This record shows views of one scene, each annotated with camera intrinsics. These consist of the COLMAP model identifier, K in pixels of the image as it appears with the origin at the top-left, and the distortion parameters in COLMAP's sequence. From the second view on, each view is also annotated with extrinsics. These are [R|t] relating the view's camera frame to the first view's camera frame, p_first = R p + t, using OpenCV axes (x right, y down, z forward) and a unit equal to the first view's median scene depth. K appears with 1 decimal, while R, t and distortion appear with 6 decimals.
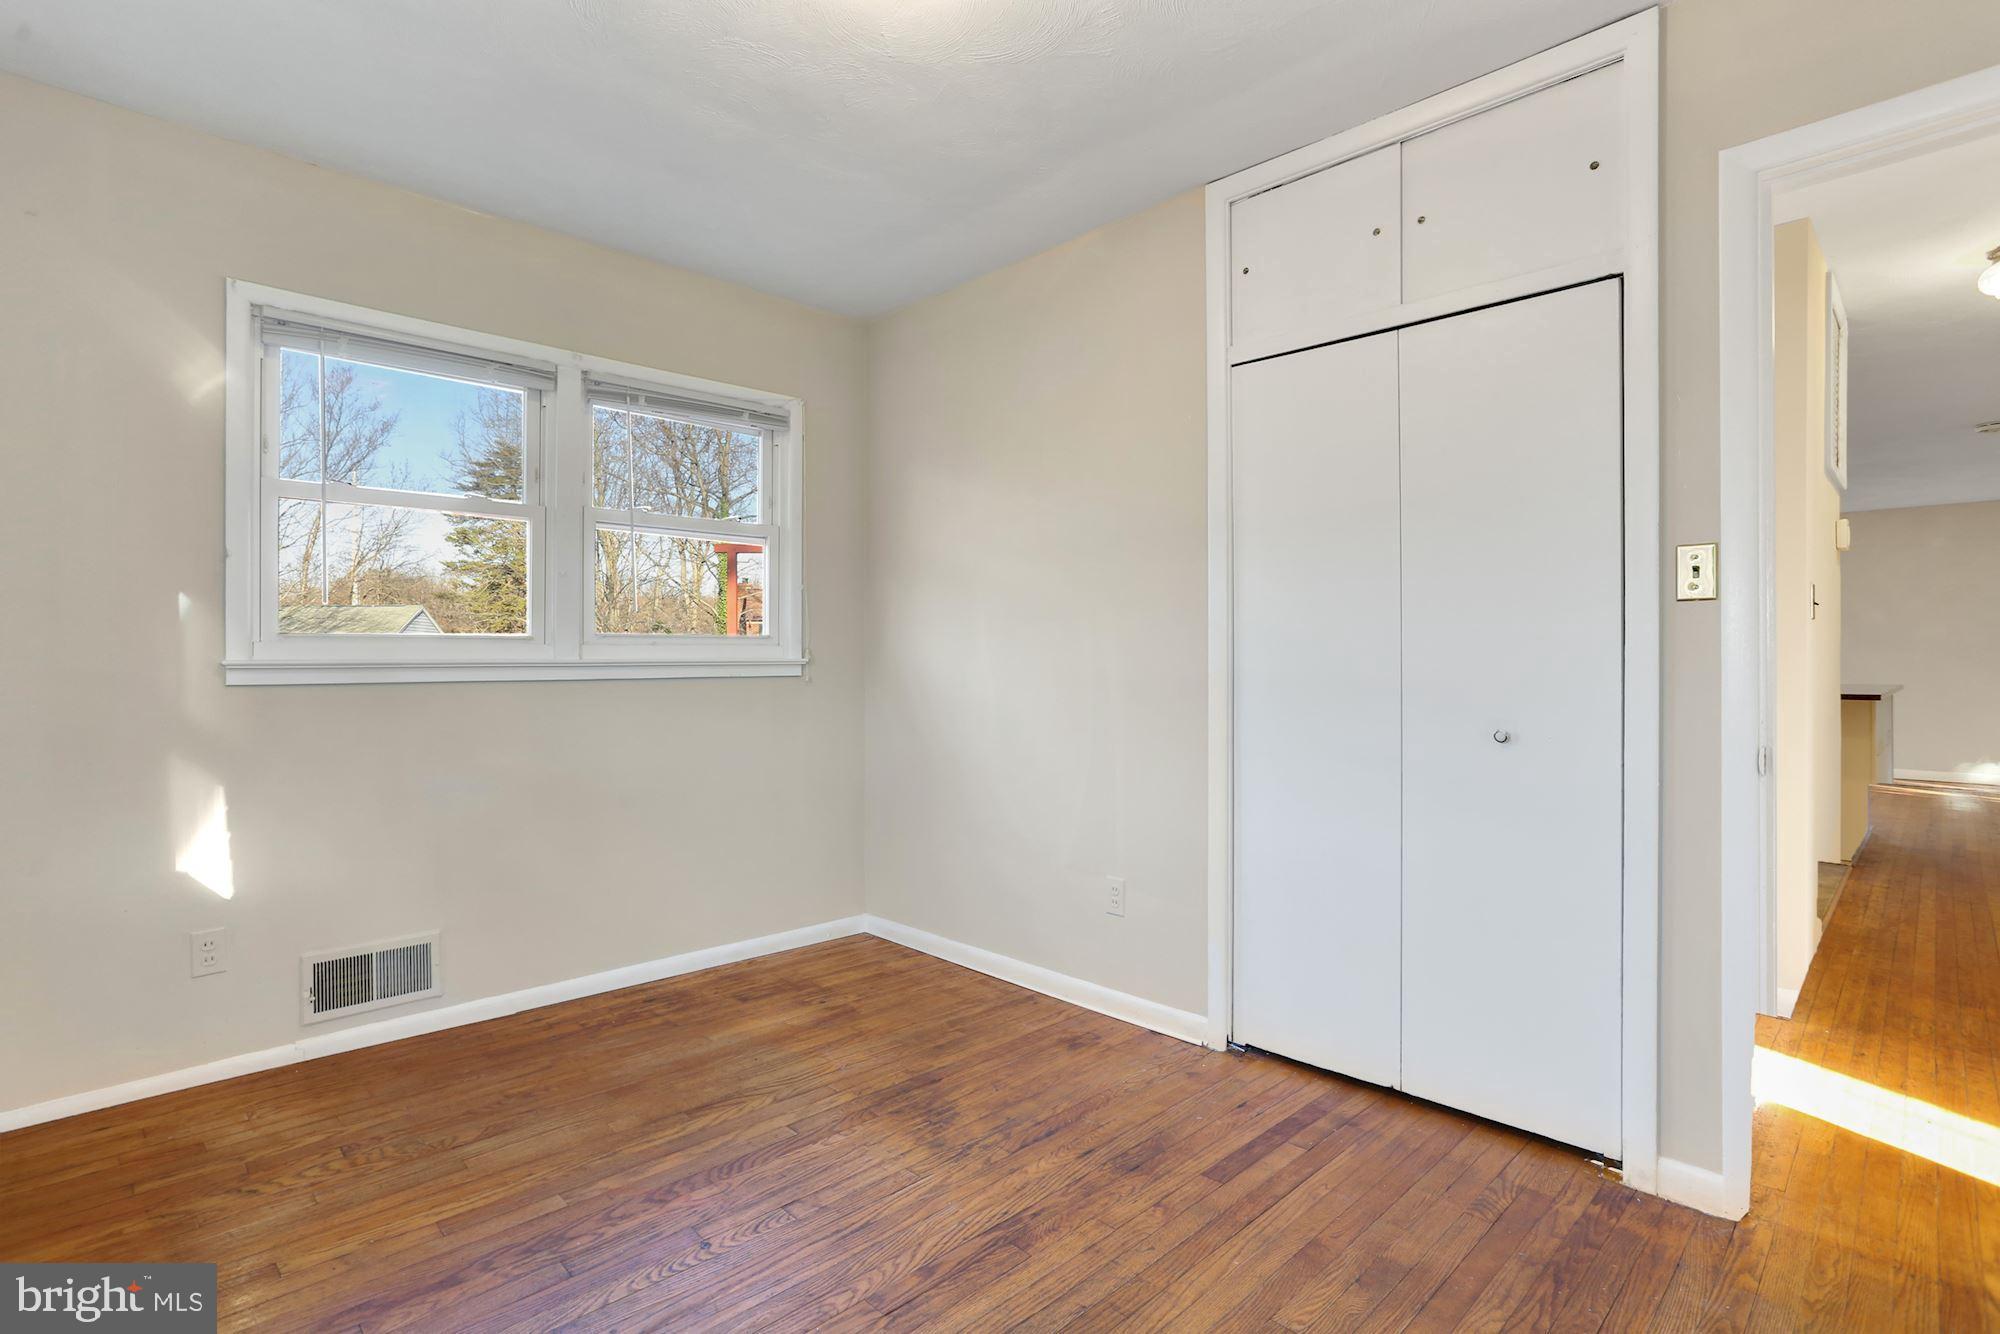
lens RADIAL K [[966.3, 0, 985.1], [0, 966.3, 656.8], [0, 0, 1]] dist [-0.042327, 0.027142]
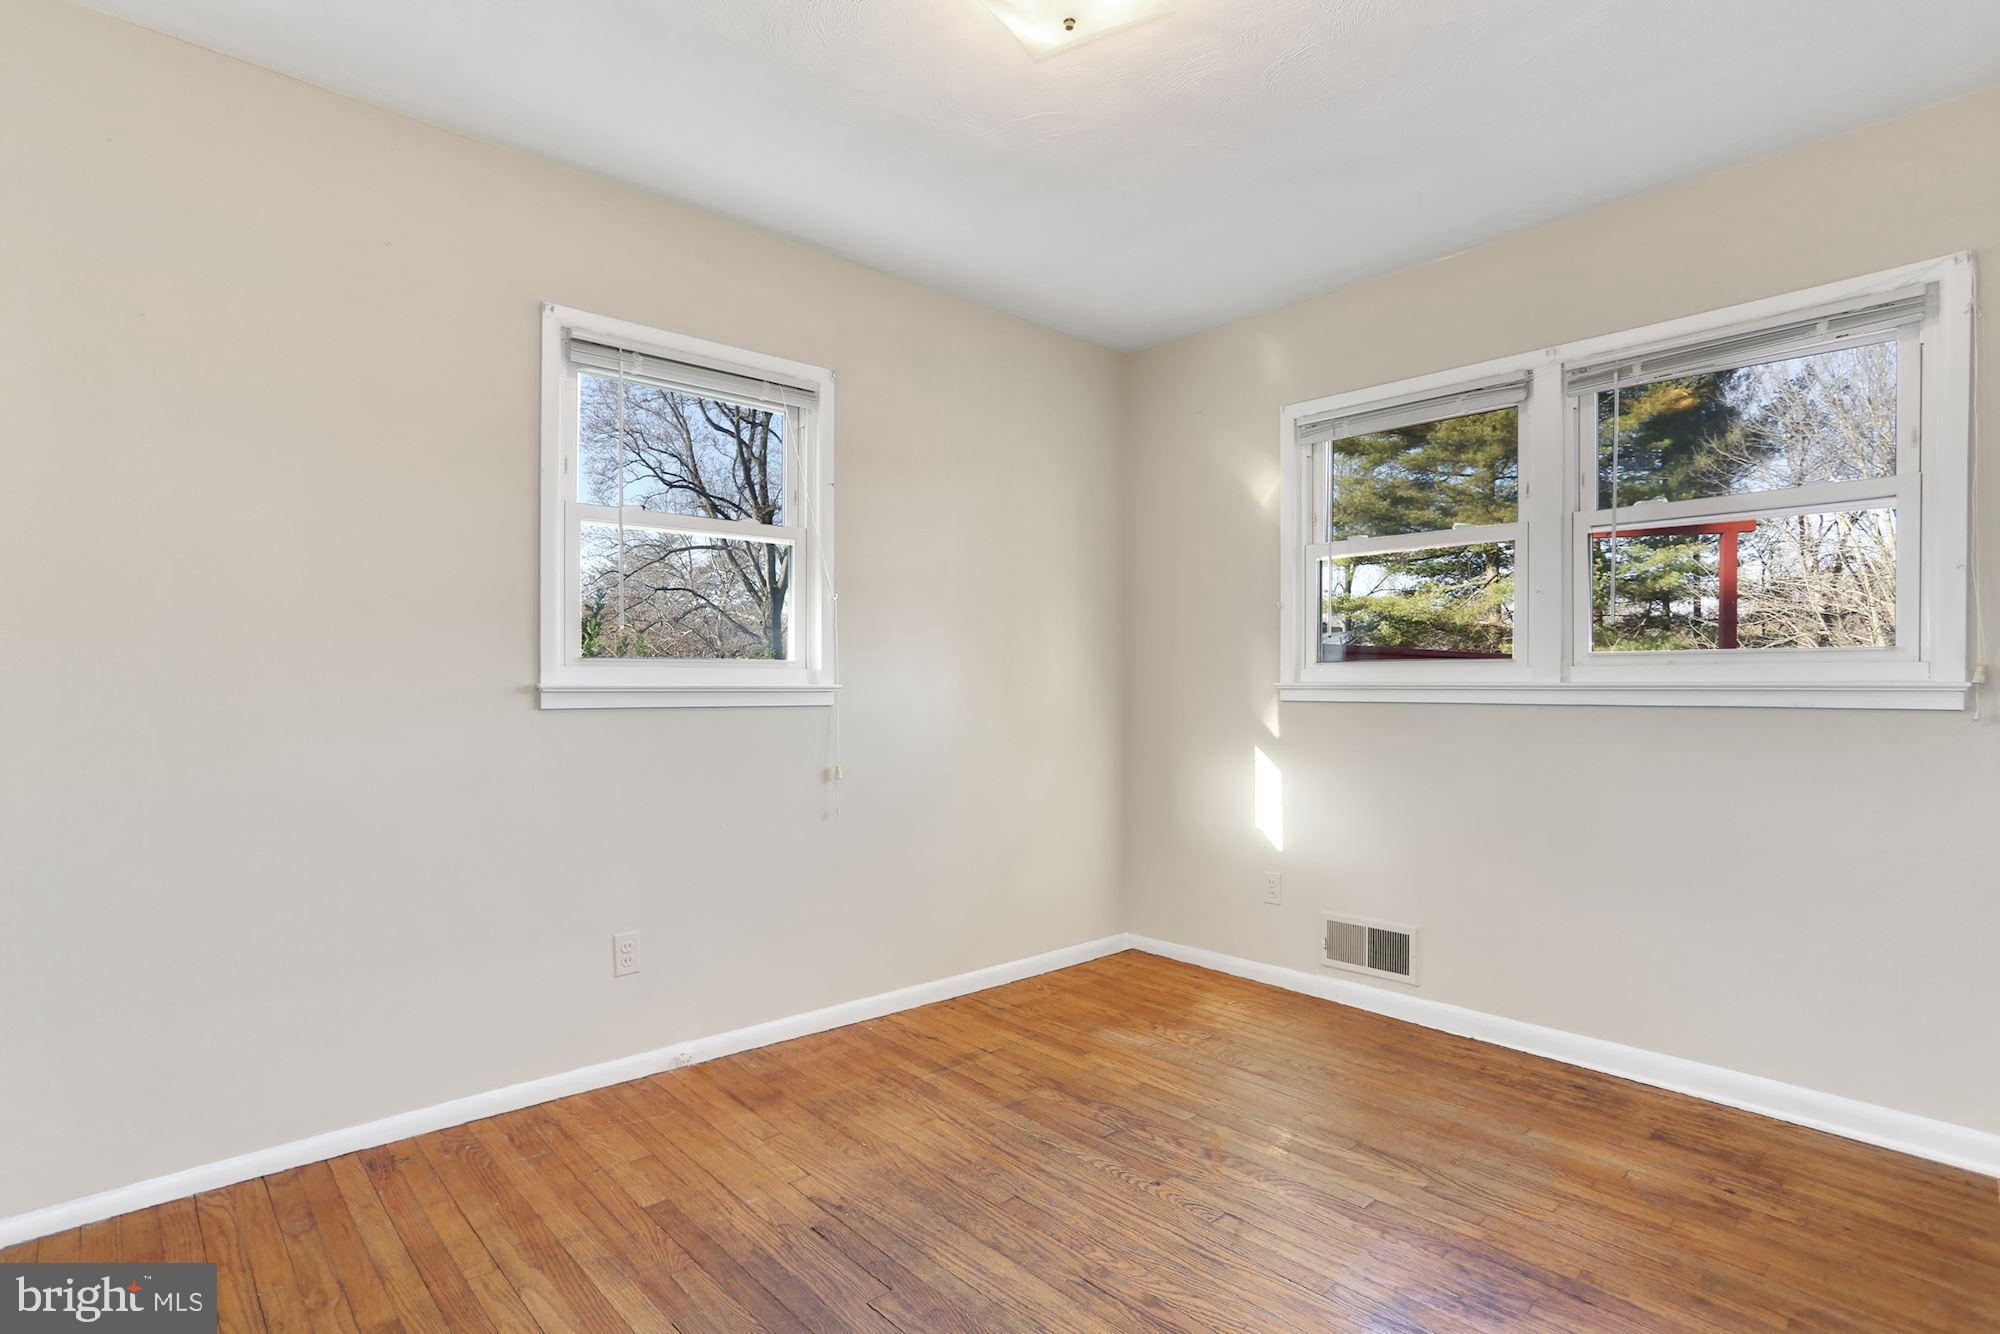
lens RADIAL K [[1033.6, 0, 964.4], [0, 1033.6, 668.4], [0, 0, 1]] dist [-0.051273, 0.035942]
pose [[-0.058861, -0.025090, -0.997951, 0.626011], [-0.016888, 0.999566, -0.024135, 0.024091], [0.998123, 0.015432, -0.059259, 0.549109]]
